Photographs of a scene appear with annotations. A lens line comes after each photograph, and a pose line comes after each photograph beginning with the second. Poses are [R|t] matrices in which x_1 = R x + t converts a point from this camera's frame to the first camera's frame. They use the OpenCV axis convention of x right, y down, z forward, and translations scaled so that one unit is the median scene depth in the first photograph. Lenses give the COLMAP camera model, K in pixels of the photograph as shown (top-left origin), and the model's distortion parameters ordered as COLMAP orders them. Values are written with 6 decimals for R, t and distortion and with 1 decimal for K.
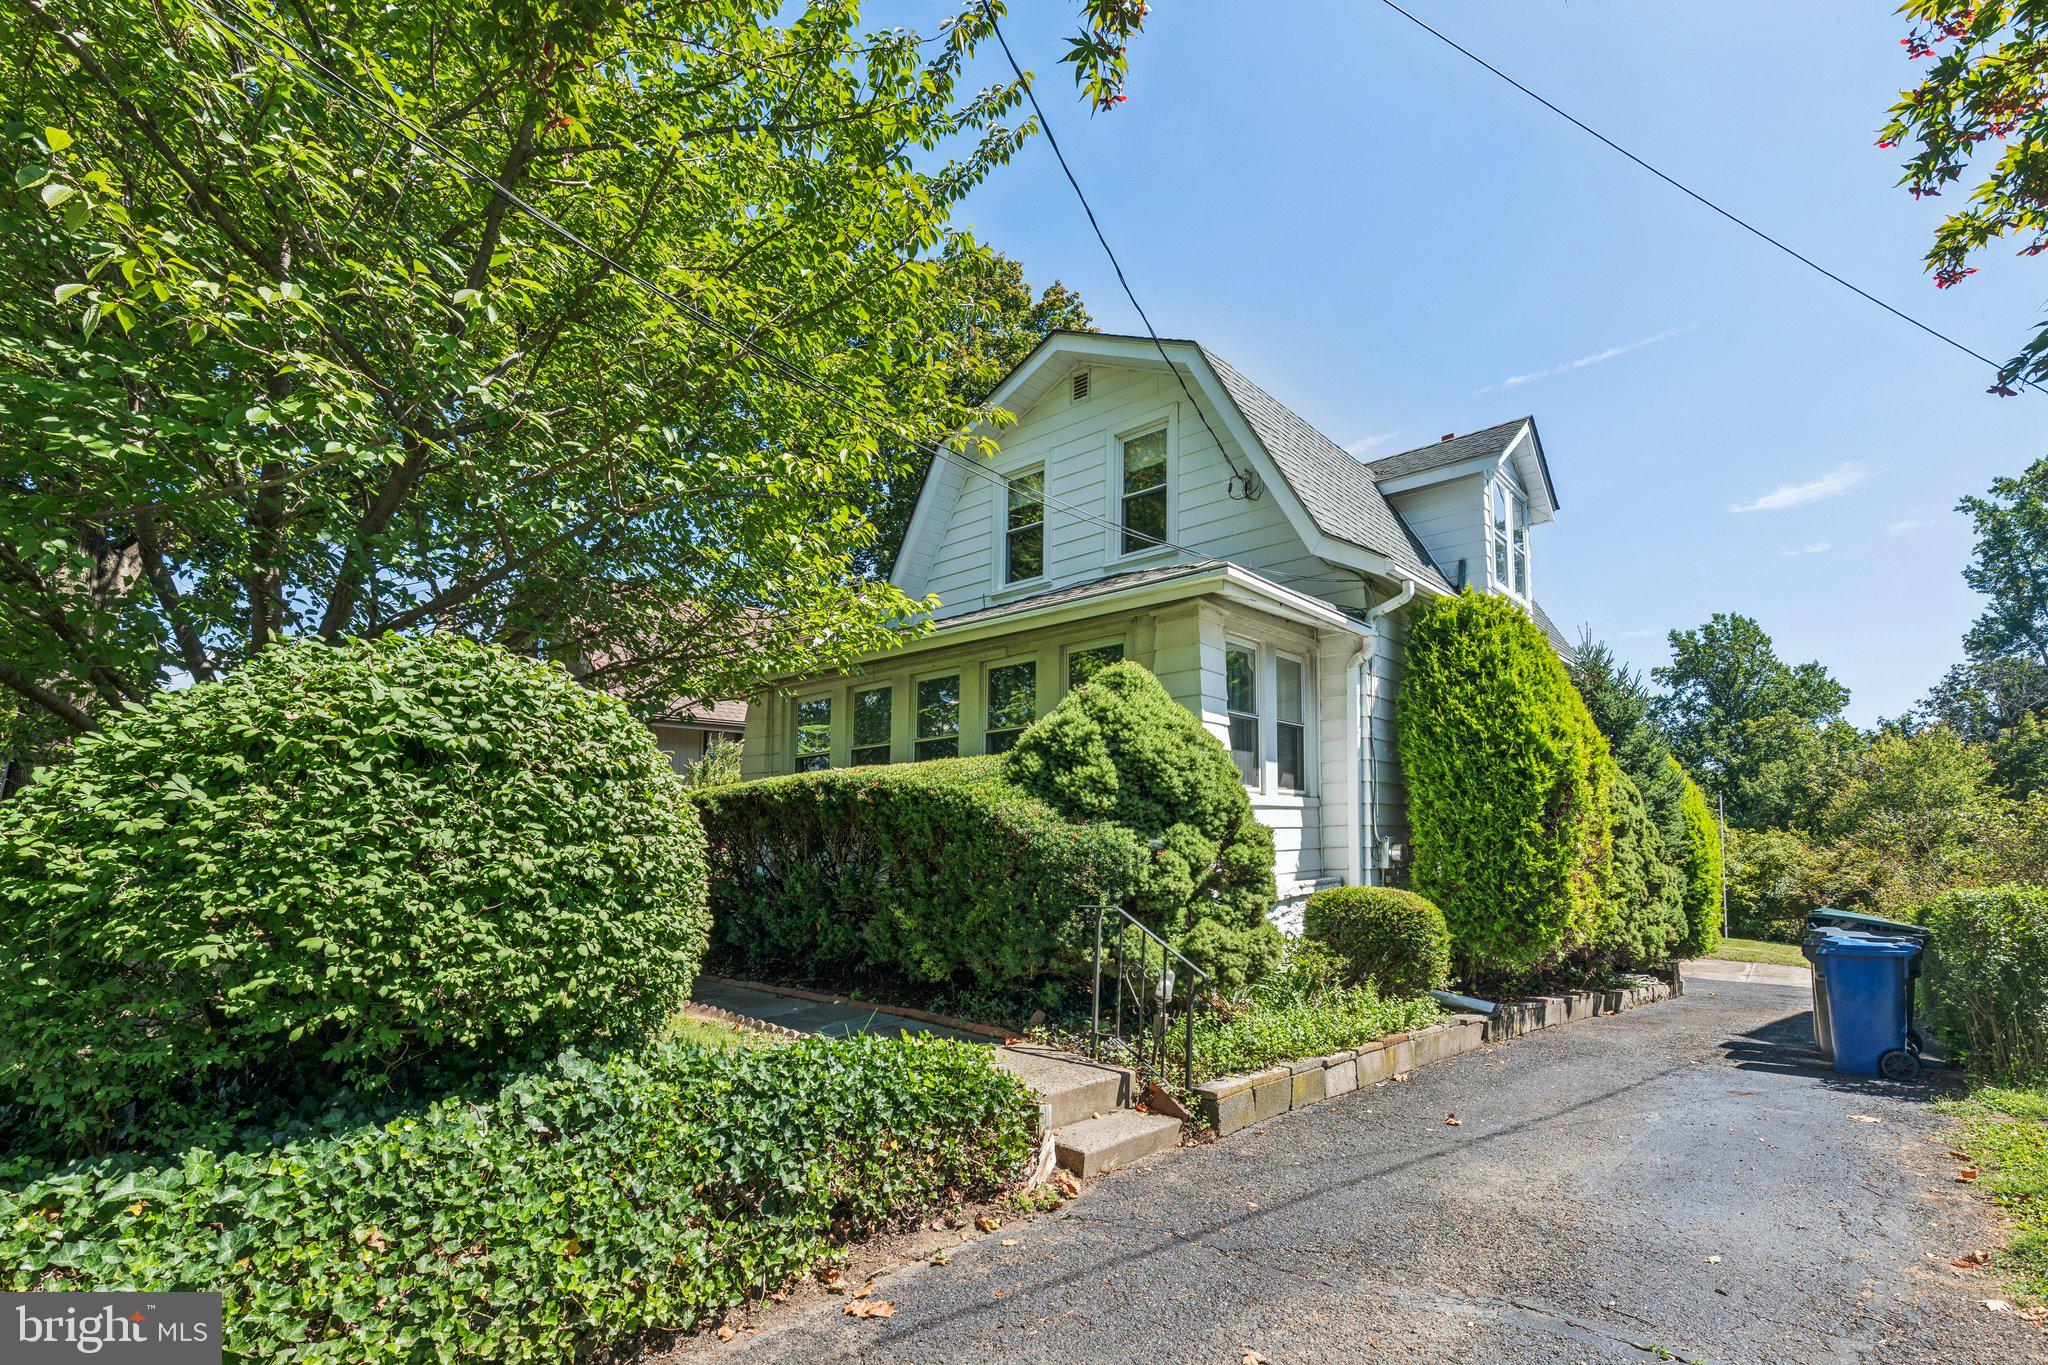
lens RADIAL K [[977.0, 0, 1021.2], [0, 977.0, 762.8], [0, 0, 1]] dist [0.010374, -0.000719]
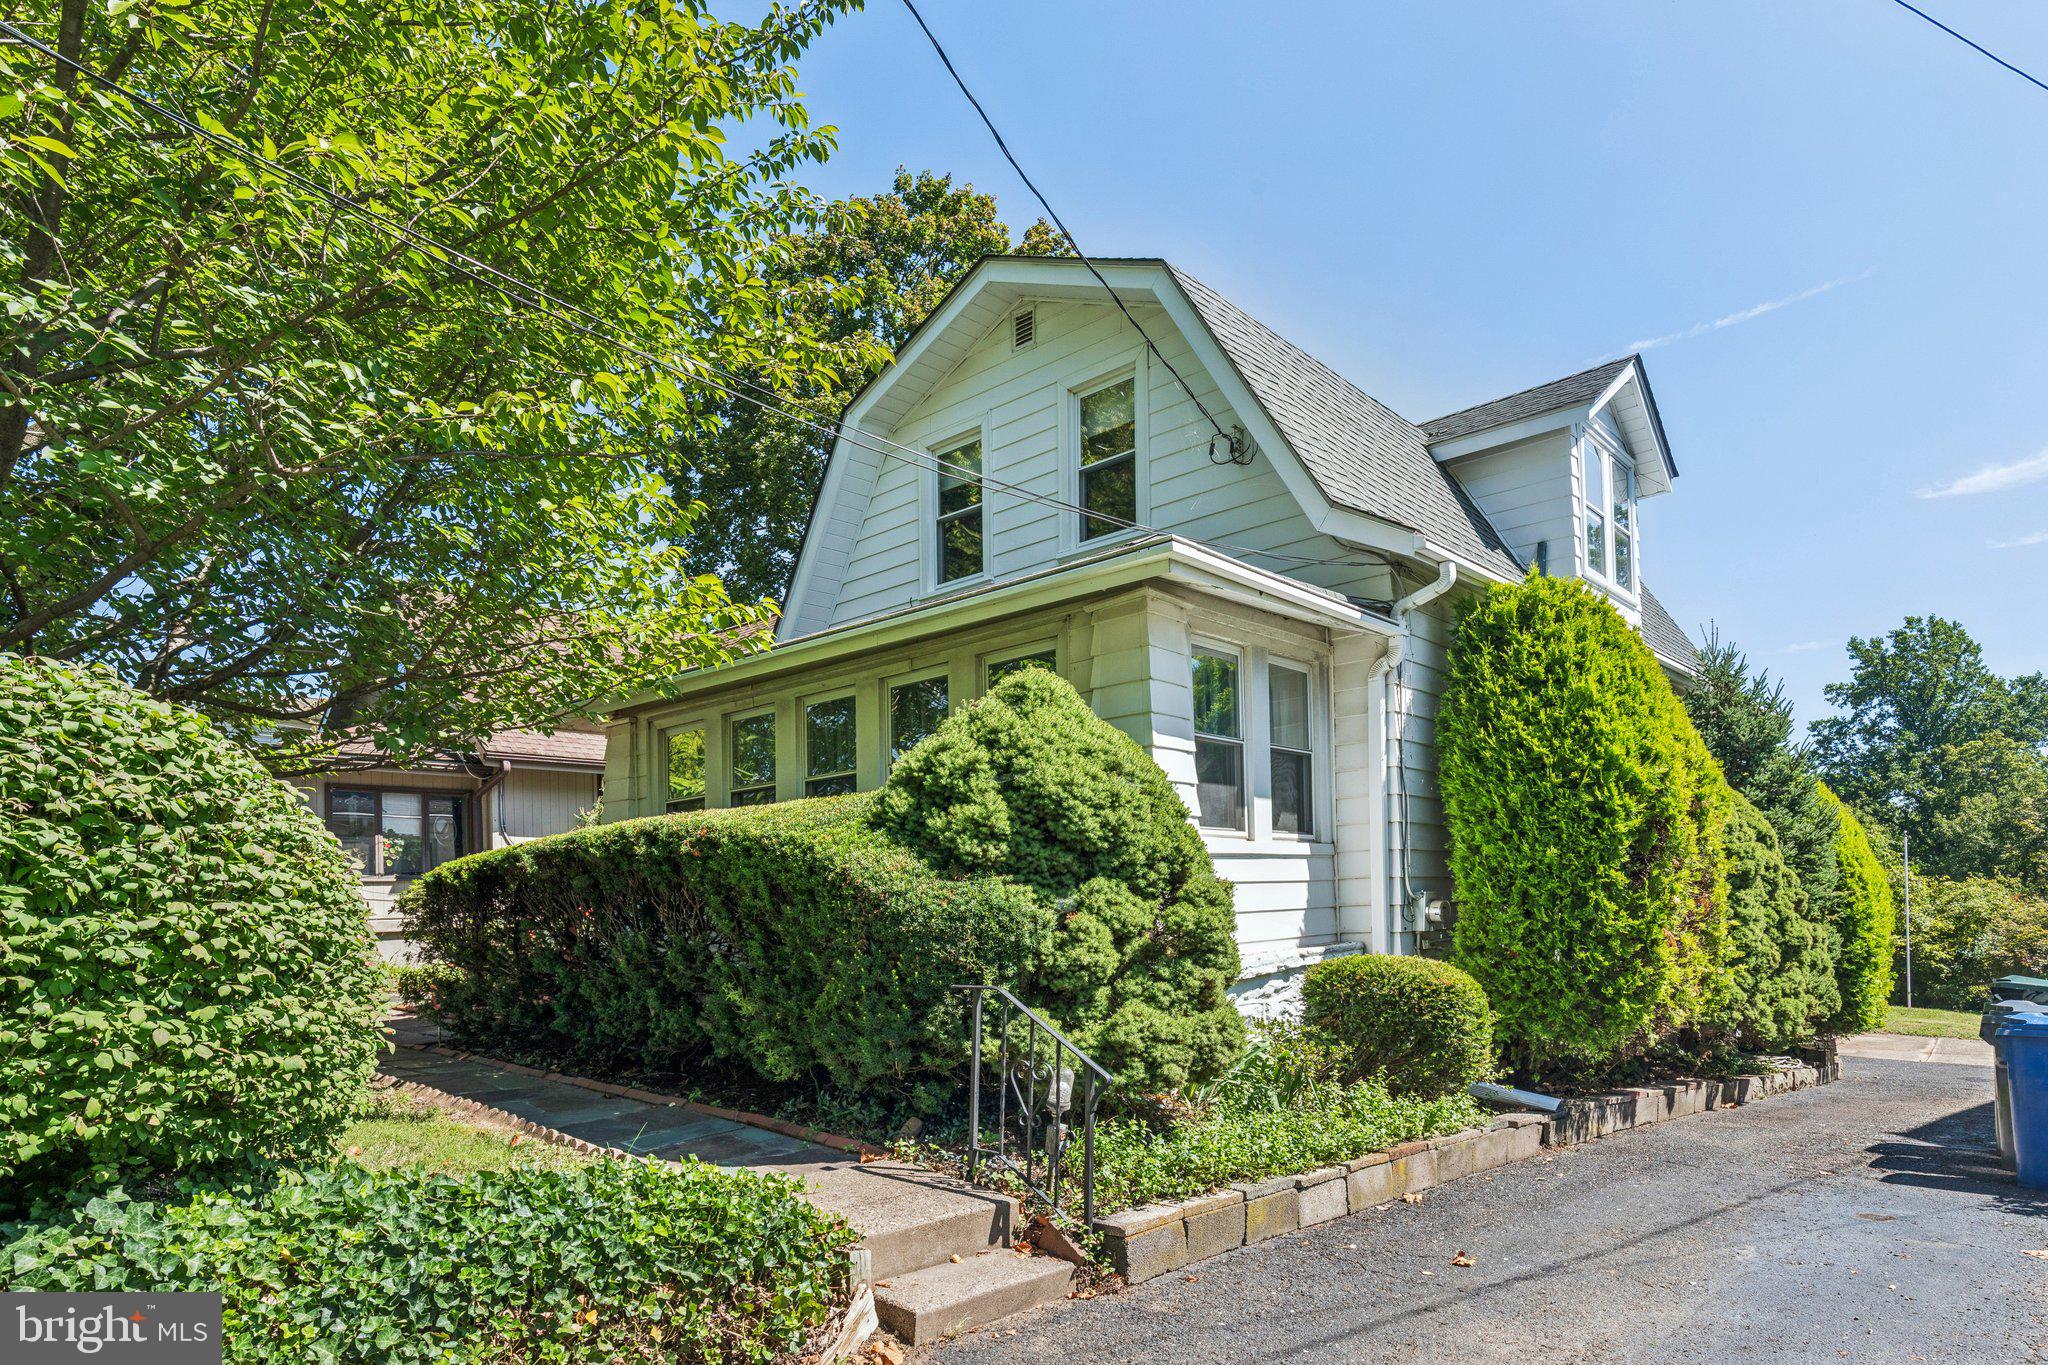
lens RADIAL K [[1099.7, 0, 984.4], [0, 1099.7, 869.1], [0, 0, 1]] dist [-0.006991, 0.008194]
pose [[0.996510, -0.012497, -0.082533, 0.117850], [0.016711, 0.998581, 0.050561, 0.008278], [0.081784, -0.051764, 0.995305, 0.107881]]
